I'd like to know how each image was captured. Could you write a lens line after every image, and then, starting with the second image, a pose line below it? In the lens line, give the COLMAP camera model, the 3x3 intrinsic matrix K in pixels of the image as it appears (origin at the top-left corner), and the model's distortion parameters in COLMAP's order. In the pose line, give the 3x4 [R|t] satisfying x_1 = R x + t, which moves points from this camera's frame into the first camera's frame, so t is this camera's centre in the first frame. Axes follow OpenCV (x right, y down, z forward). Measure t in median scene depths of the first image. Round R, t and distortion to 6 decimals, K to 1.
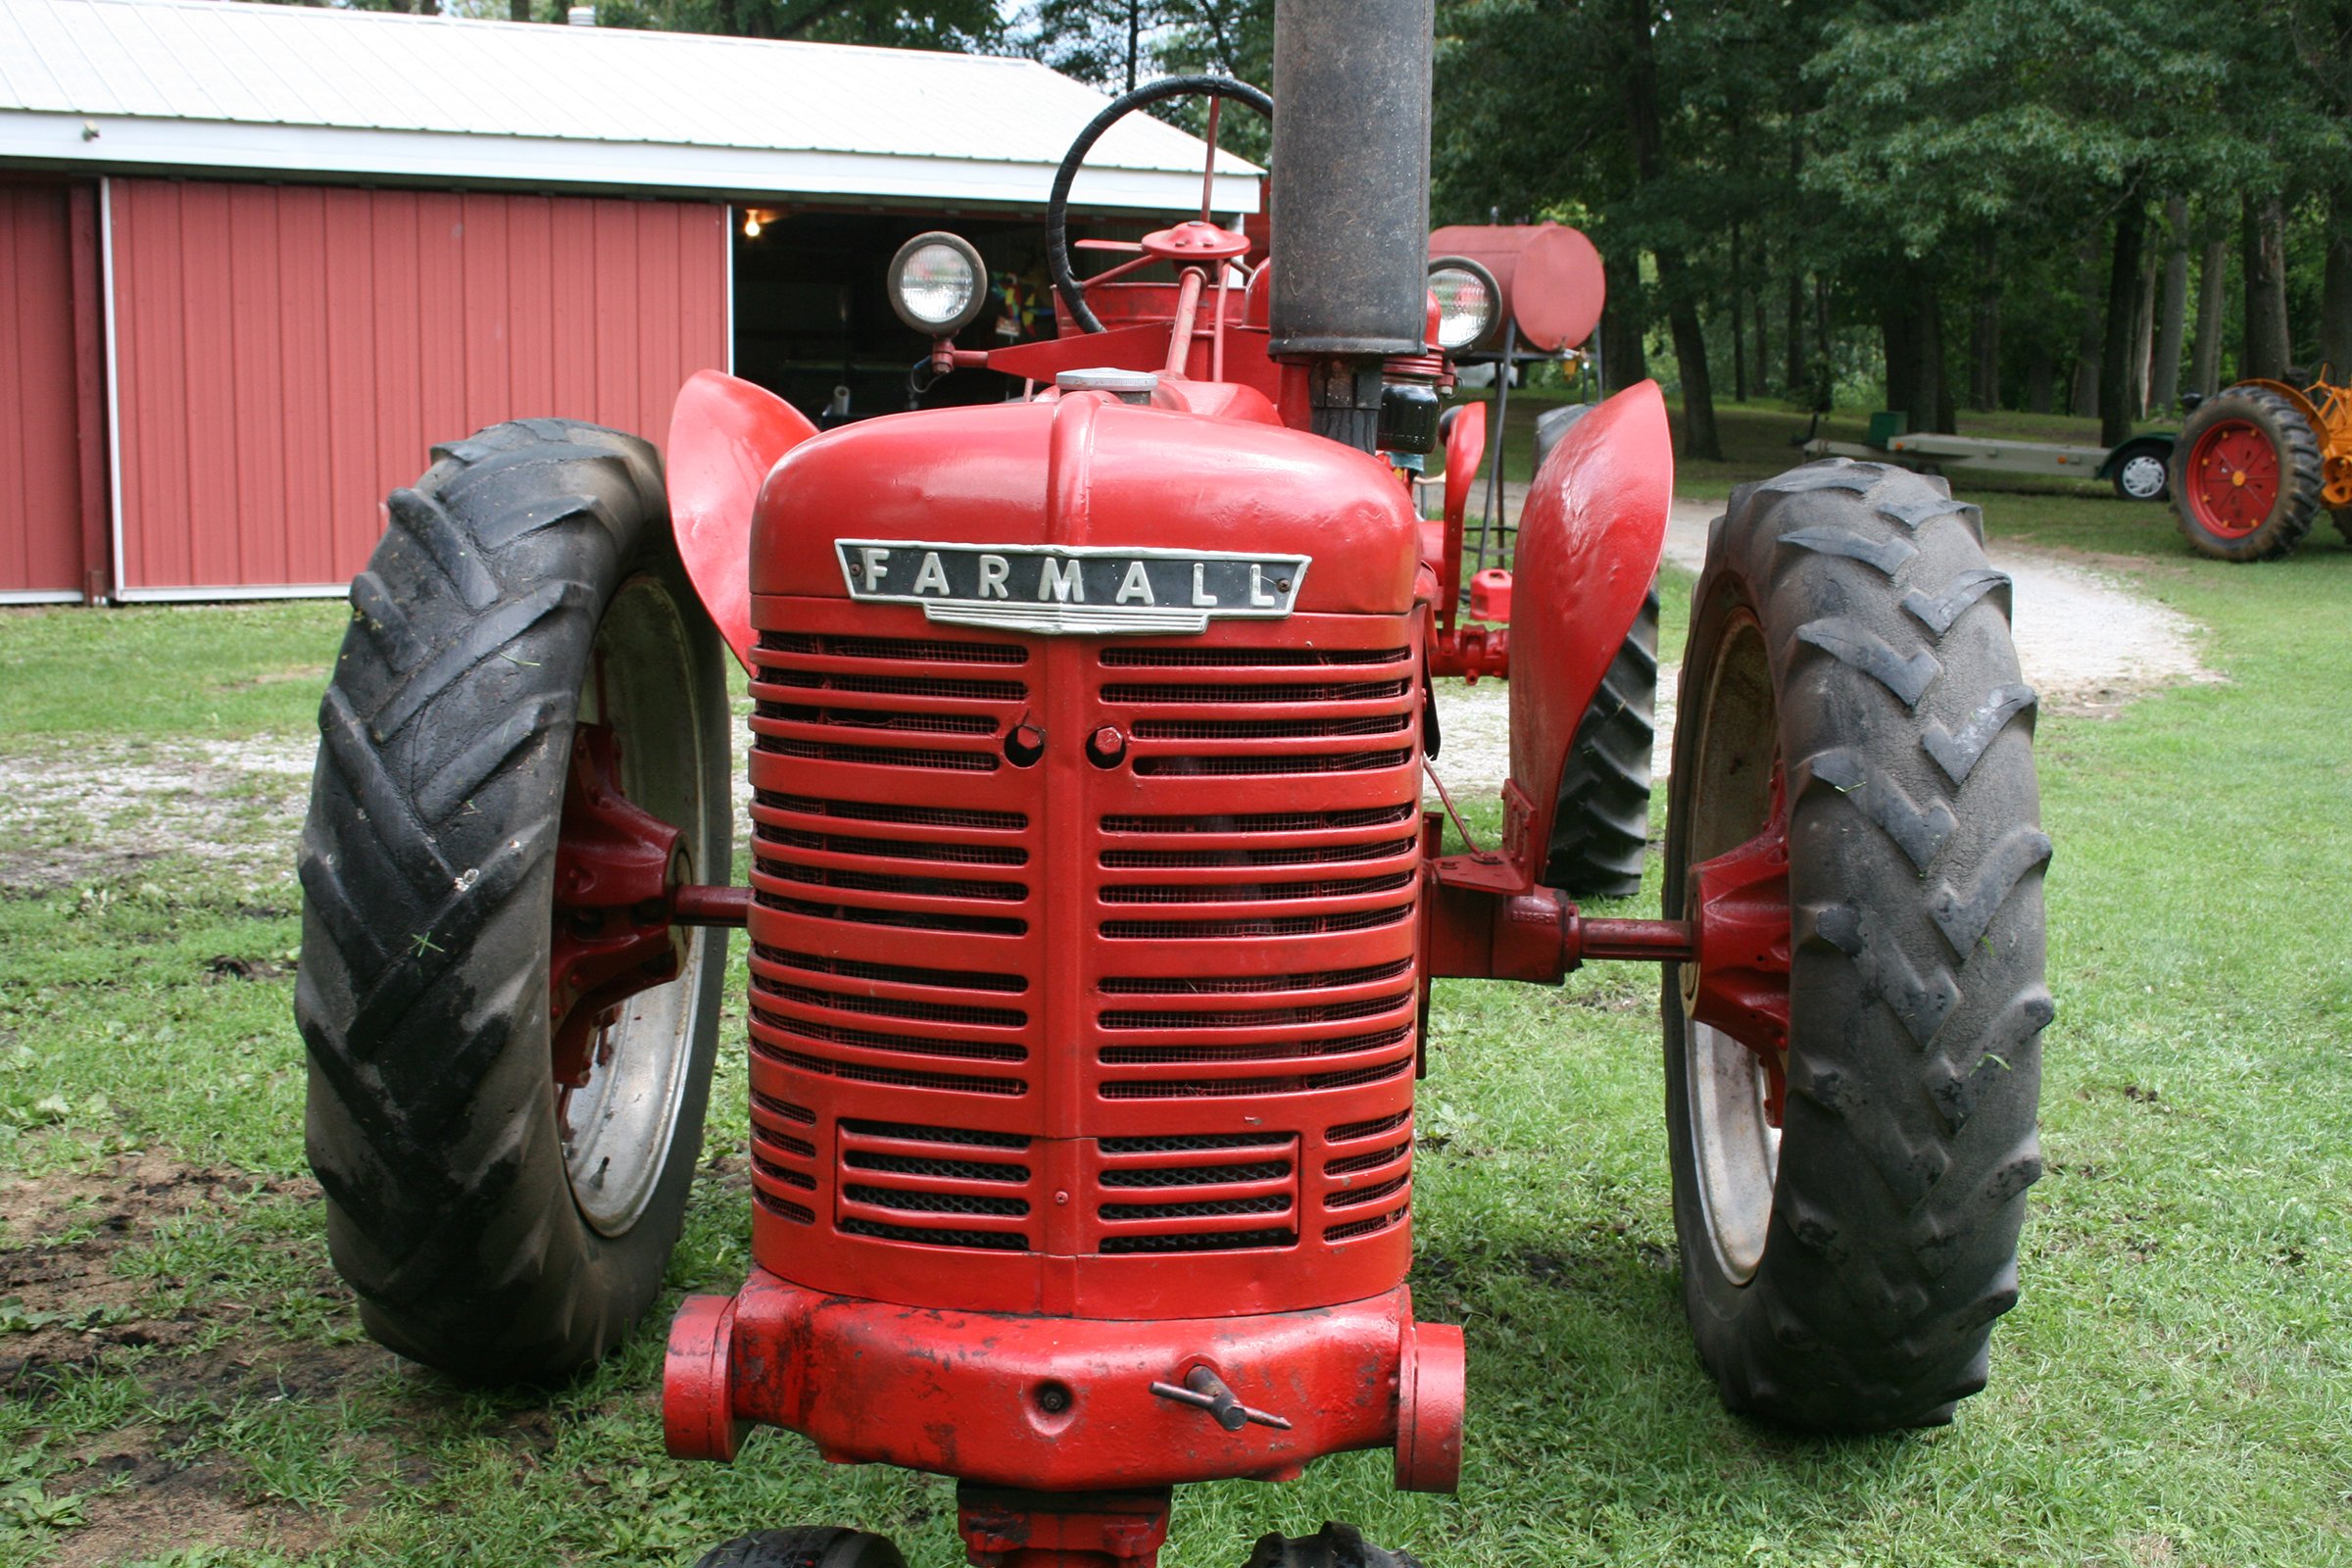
lens RADIAL K [[2783.8, 0, 1176.0], [0, 2783.8, 784.0], [0, 0, 1]] dist [-0.170561, 0.510565]
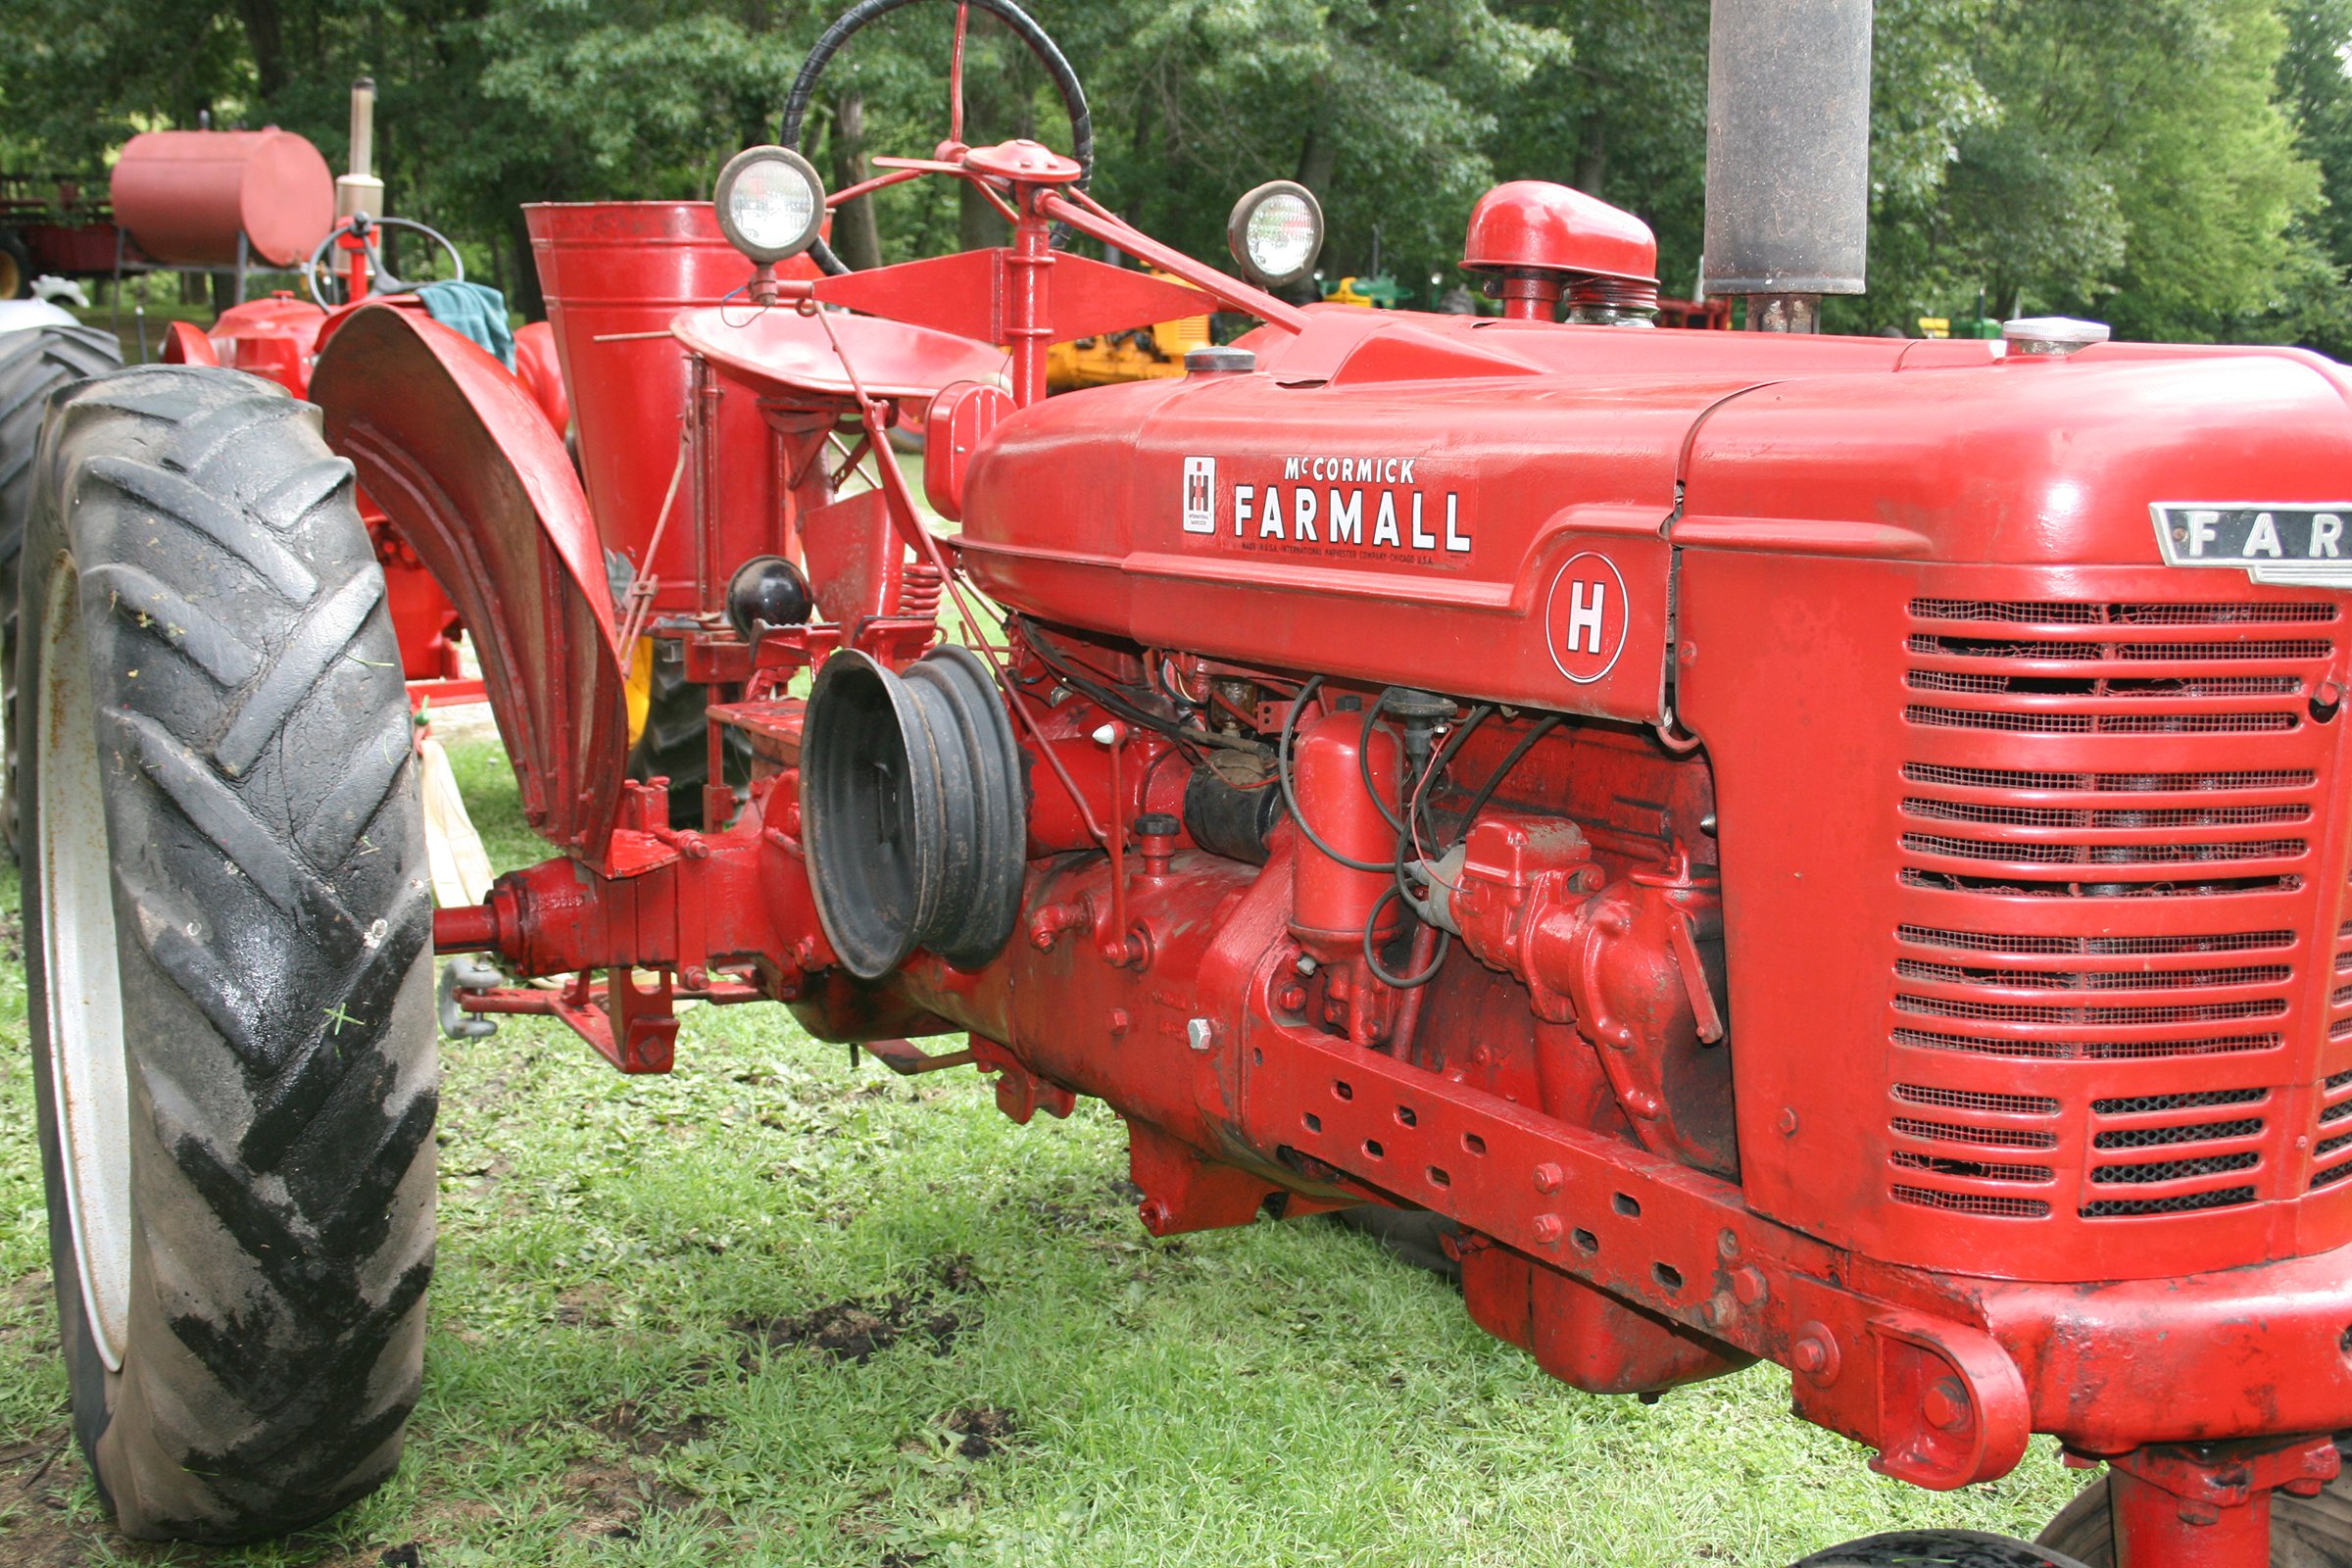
lens RADIAL K [[2785.5, 0, 1176.0], [0, 2785.5, 784.0], [0, 0, 1]] dist [-0.084838, 0.018474]
pose [[0.863680, -0.093058, 0.495375, -0.452502], [0.077044, 0.995634, 0.052708, -0.034199], [-0.498117, -0.007357, 0.867079, 0.170667]]
